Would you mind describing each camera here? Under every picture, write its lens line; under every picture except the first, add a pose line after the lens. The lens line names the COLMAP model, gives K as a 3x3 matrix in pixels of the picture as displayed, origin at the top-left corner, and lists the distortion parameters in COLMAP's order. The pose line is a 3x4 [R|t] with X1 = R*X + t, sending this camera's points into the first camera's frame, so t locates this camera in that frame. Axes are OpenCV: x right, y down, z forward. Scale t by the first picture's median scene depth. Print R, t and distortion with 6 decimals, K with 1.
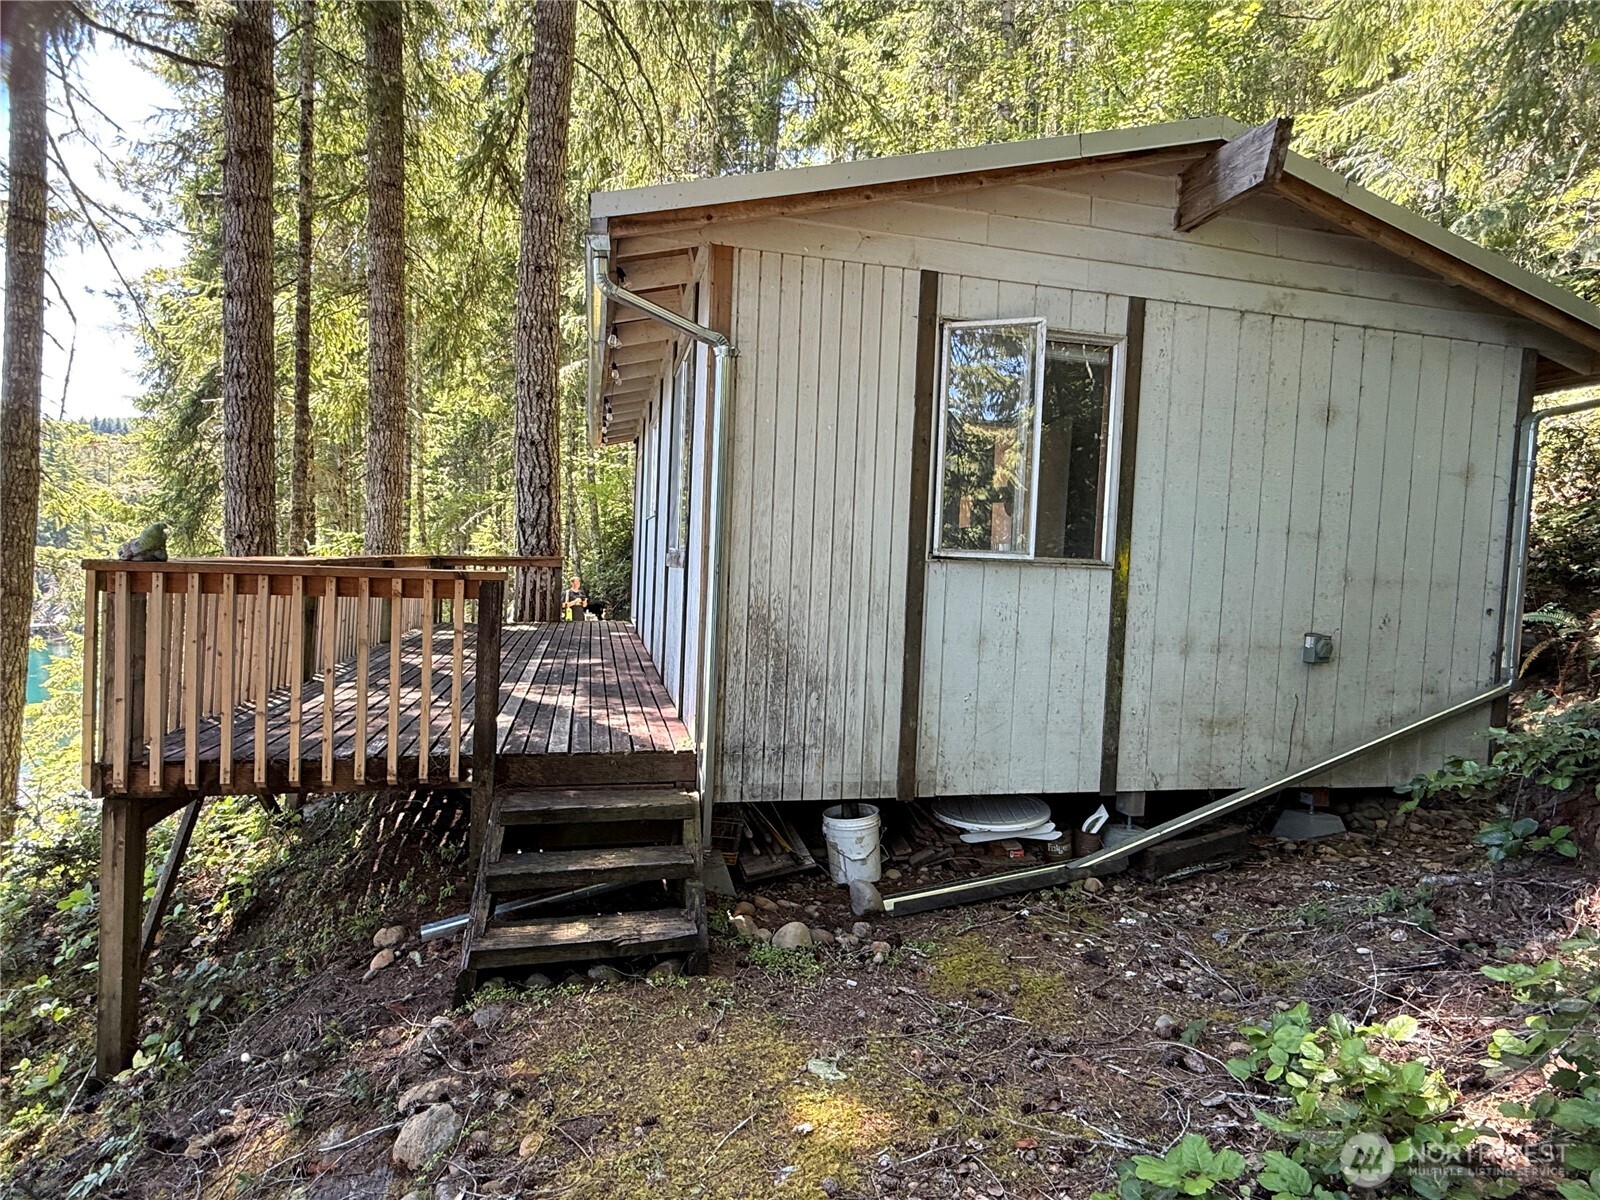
lens RADIAL K [[872.9, 0, 805.8], [0, 872.9, 602.3], [0, 0, 1]] dist [0.003766, 0.000881]
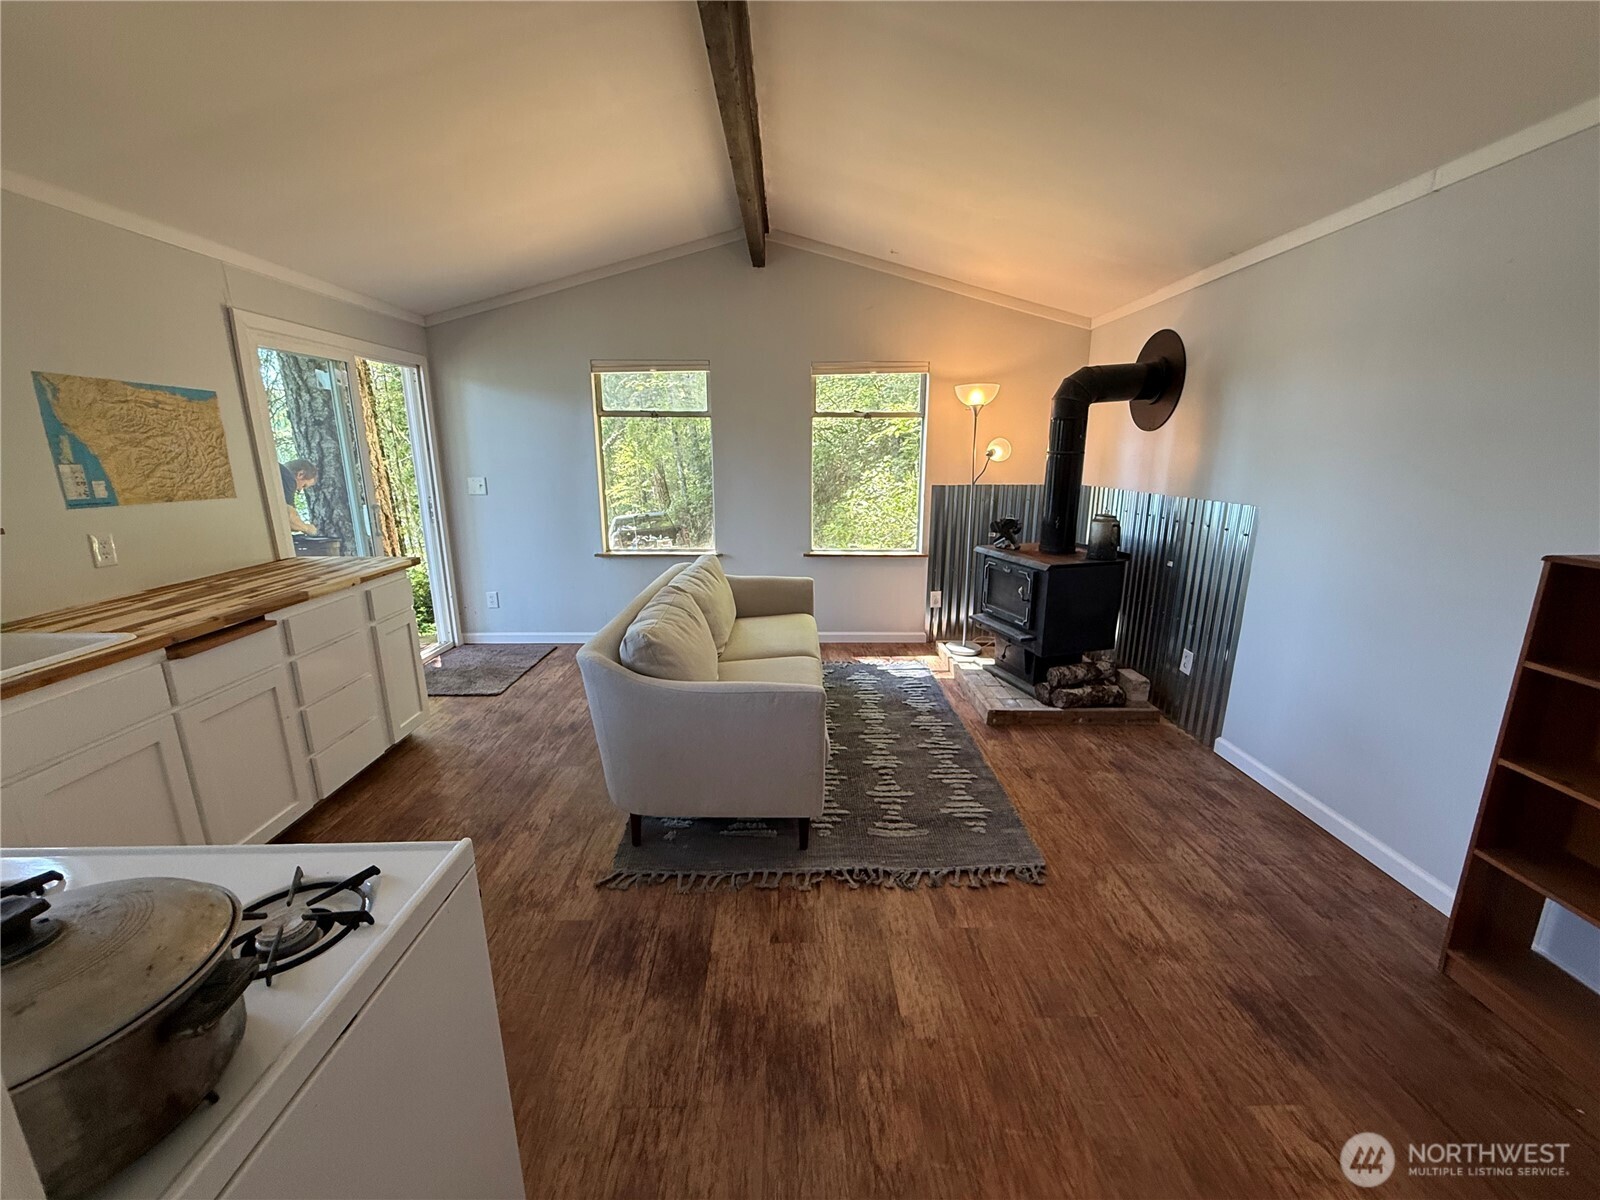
lens RADIAL K [[640.2, 0, 799.4], [0, 640.2, 601.7], [0, 0, 1]] dist [-0.000132, -0.000234]
pose [[0.972595, 0.014755, -0.232036, 0.159247], [0.028080, 0.983225, 0.180222, -0.093127], [0.230802, -0.181799, 0.955866, 0.726208]]
